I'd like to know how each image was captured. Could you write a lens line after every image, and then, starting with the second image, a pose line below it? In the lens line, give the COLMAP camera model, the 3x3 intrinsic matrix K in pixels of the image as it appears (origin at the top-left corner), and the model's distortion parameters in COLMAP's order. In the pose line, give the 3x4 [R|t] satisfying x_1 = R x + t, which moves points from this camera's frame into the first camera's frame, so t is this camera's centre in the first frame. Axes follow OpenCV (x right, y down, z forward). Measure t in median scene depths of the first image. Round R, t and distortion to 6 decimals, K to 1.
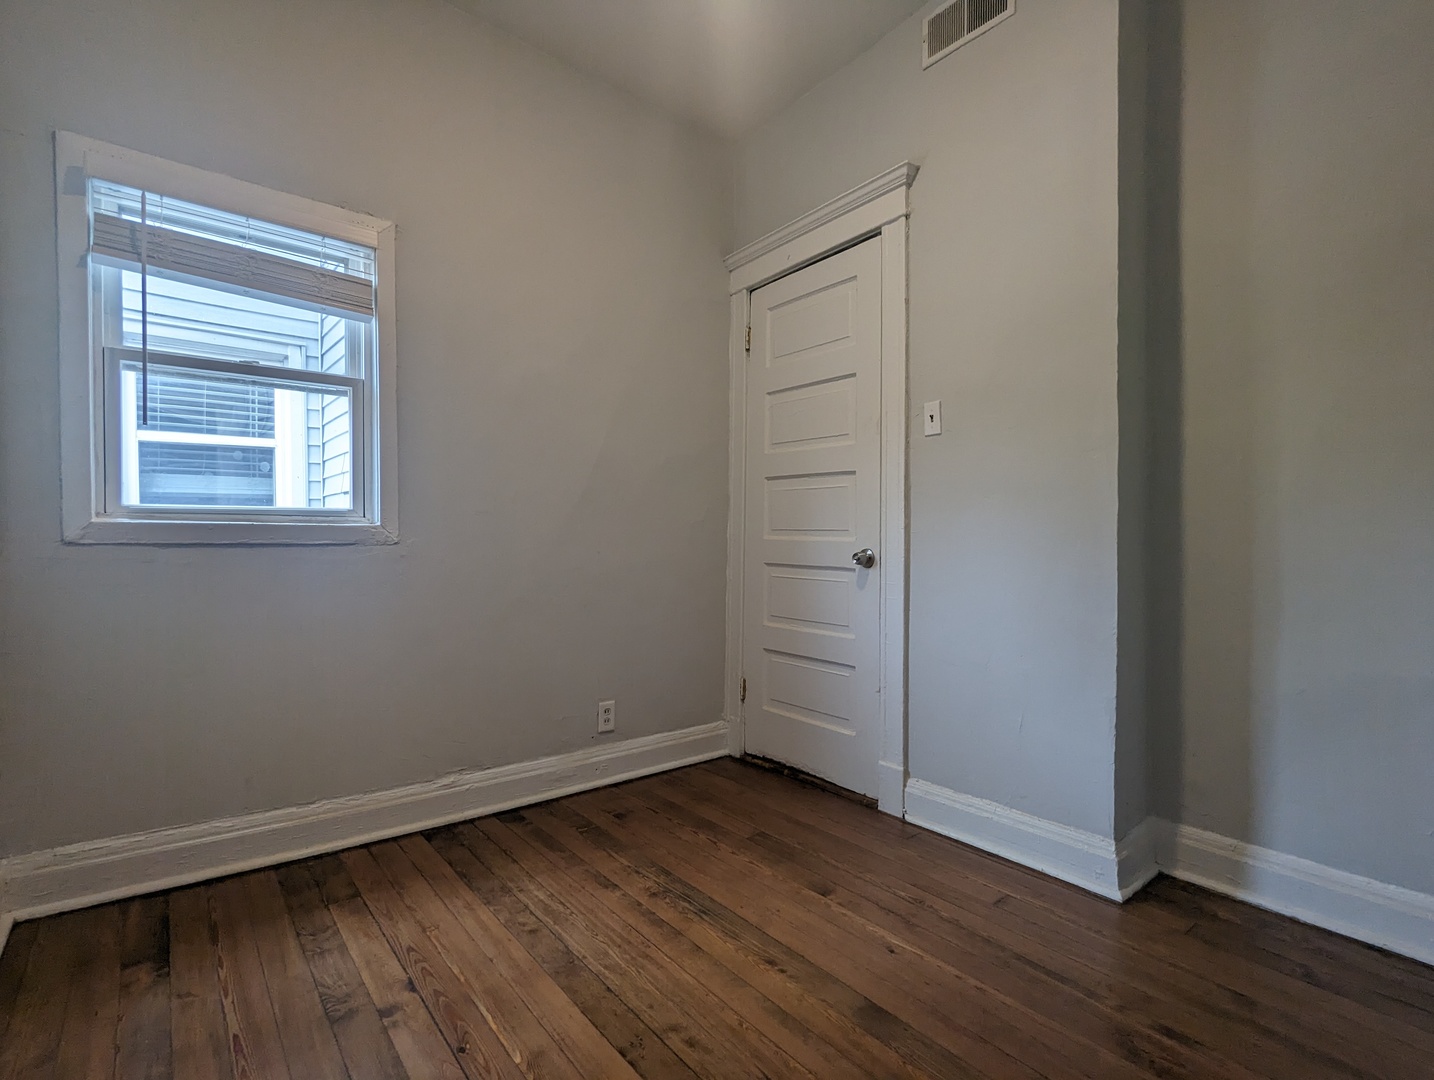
lens RADIAL K [[682.4, 0, 723.4], [0, 682.4, 532.7], [0, 0, 1]] dist [-0.002094, -0.000099]
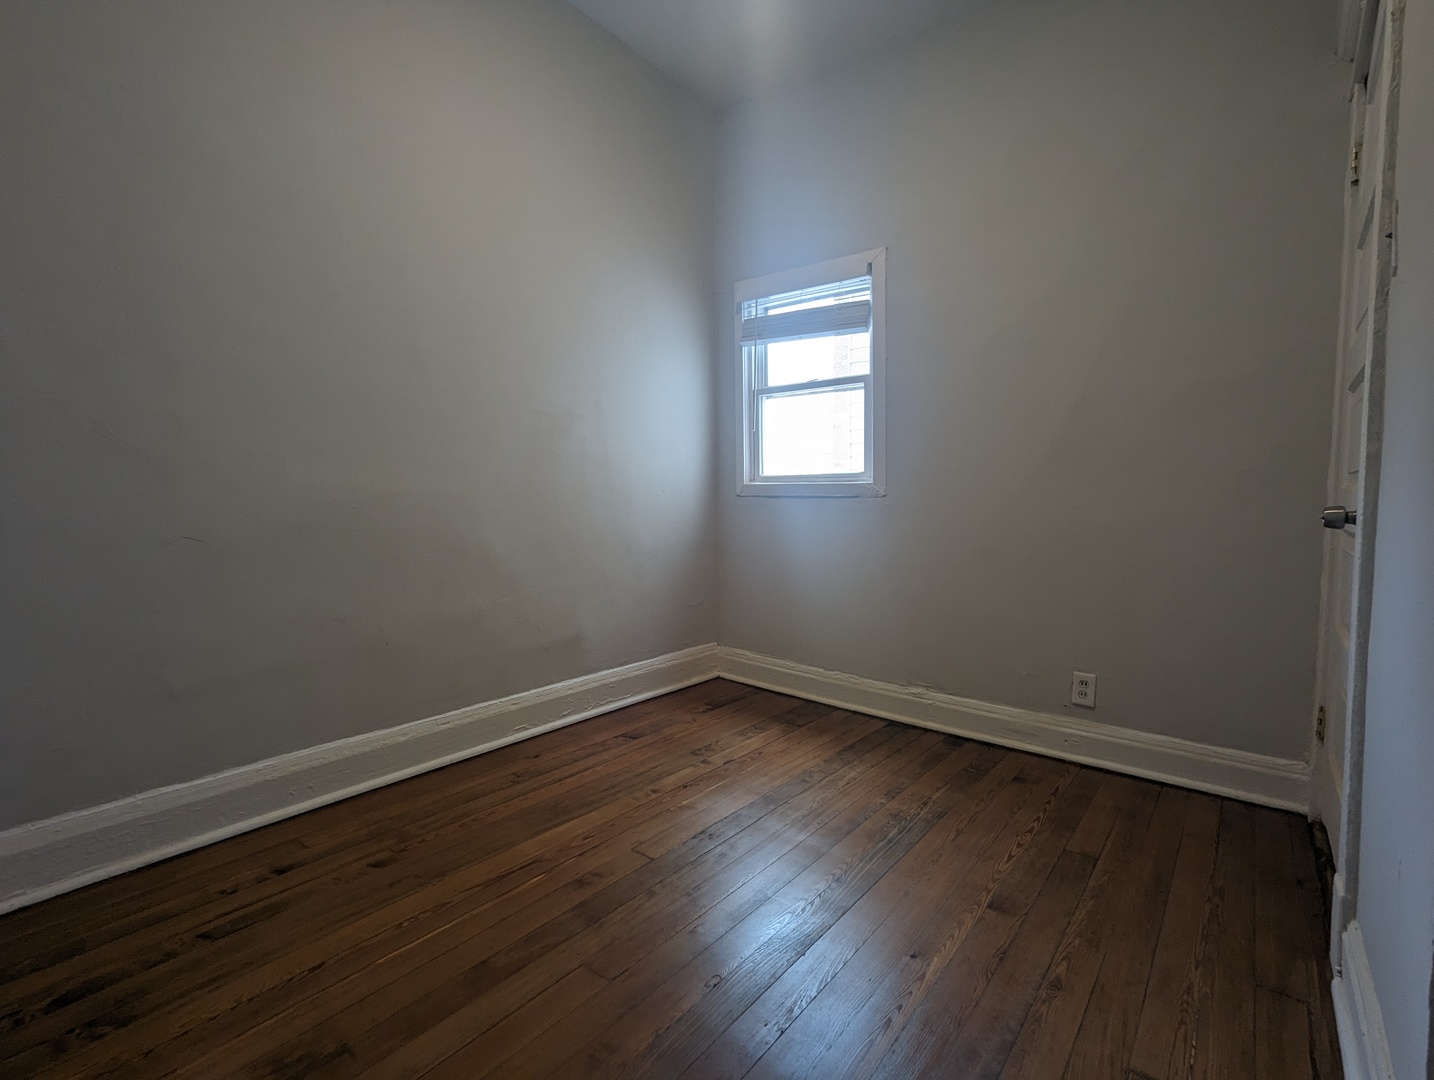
lens RADIAL K [[682.4, 0, 723.4], [0, 682.4, 532.7], [0, 0, 1]] dist [-0.002094, -0.000099]
pose [[0.209445, 0.040435, -0.976984, 0.736203], [0.000048, 0.999144, 0.041362, 0.031824], [0.977821, -0.008710, 0.209263, 0.428274]]
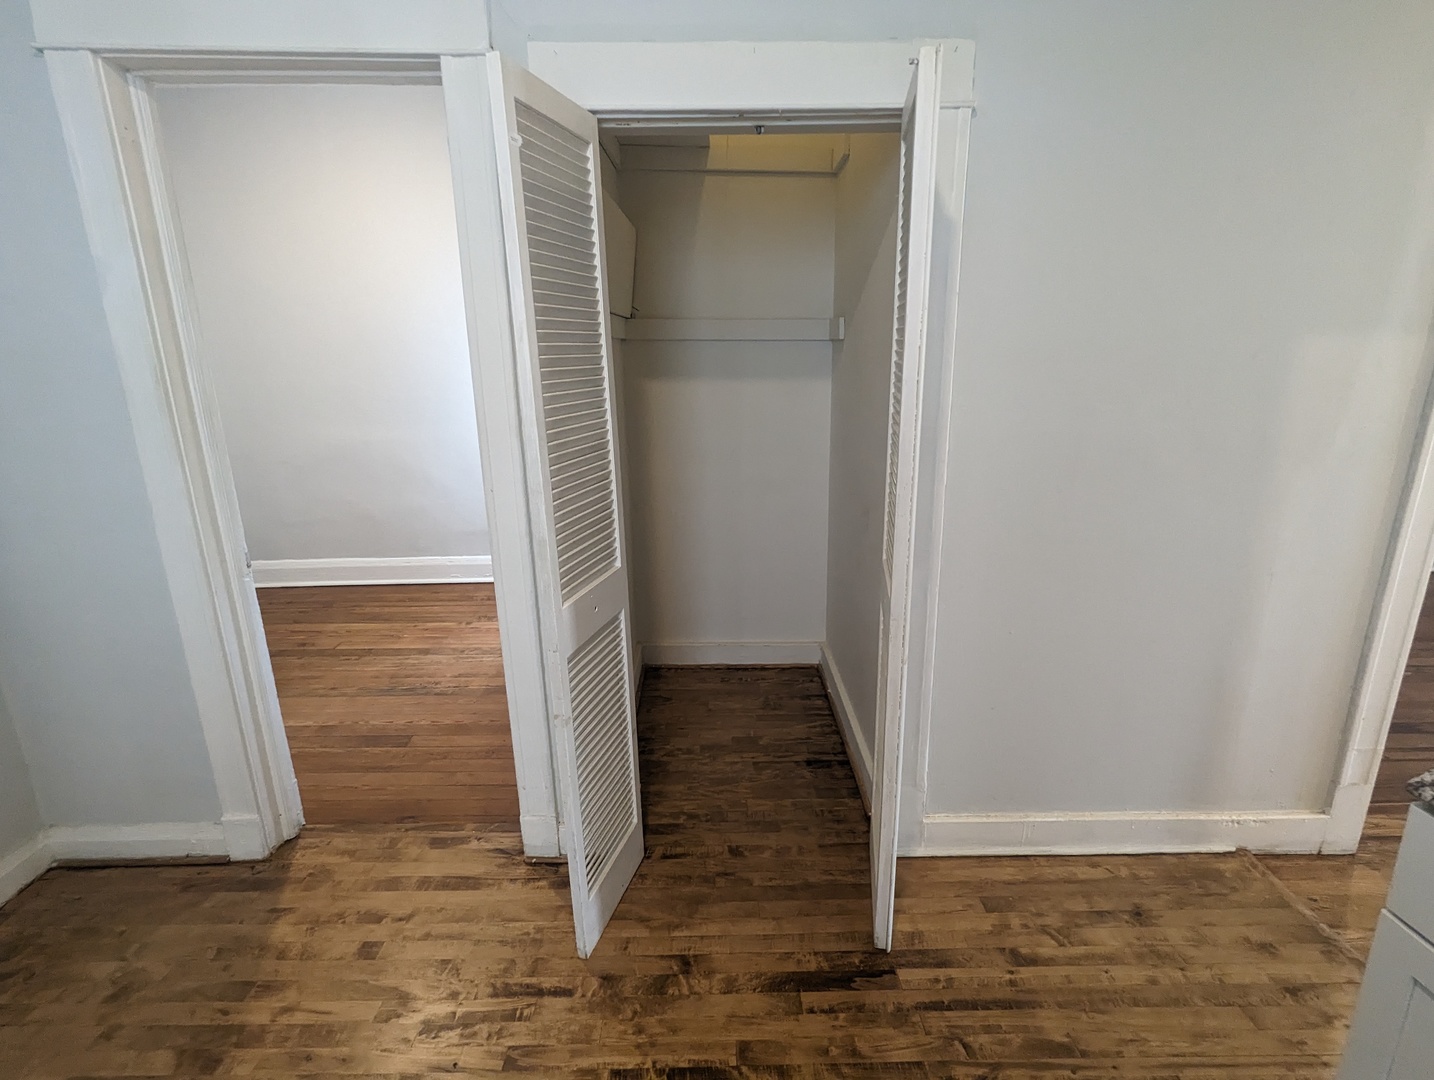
lens RADIAL K [[682.4, 0, 723.4], [0, 682.4, 532.7], [0, 0, 1]] dist [-0.002094, -0.000099]
pose [[-0.629511, 0.206911, -0.748935, 0.529701], [0.009769, 0.965922, 0.258648, -0.222243], [0.776930, 0.155505, -0.610080, 2.138317]]
